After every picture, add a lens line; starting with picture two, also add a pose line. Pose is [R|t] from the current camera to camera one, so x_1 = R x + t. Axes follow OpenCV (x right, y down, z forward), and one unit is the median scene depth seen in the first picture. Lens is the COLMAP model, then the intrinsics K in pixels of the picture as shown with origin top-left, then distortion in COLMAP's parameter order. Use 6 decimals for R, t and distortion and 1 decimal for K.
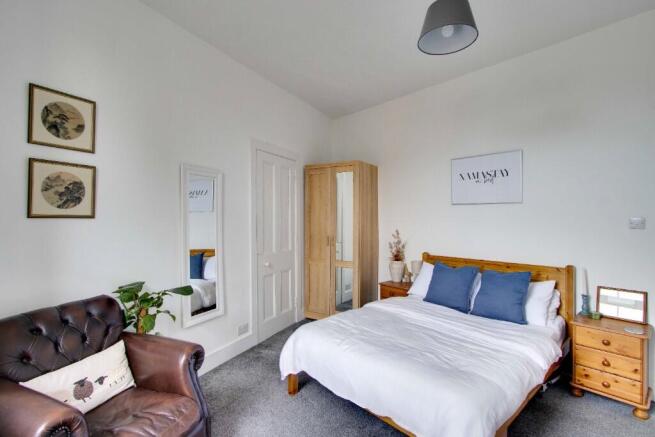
lens RADIAL K [[310.4, 0, 321.4], [0, 310.4, 217.9], [0, 0, 1]] dist [-0.021585, 0.001380]
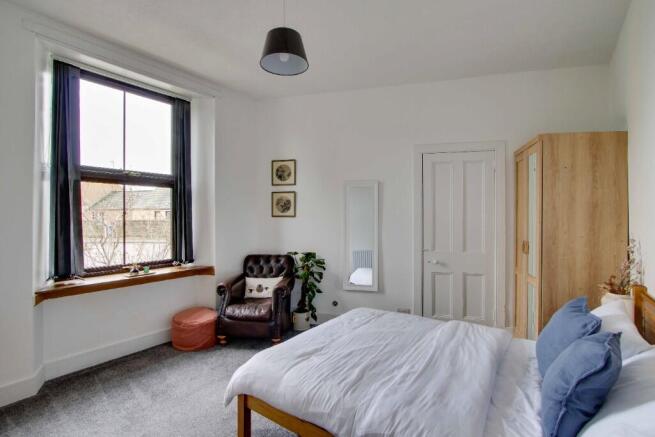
lens RADIAL K [[304.4, 0, 327.5], [0, 304.4, 218.5], [0, 0, 1]] dist [-0.045986, 0.000078]
pose [[0.251383, 0.006762, -0.967864, 1.330437], [-0.000221, 0.999976, 0.006929, -0.003401], [0.967888, -0.001528, 0.251378, 0.740299]]
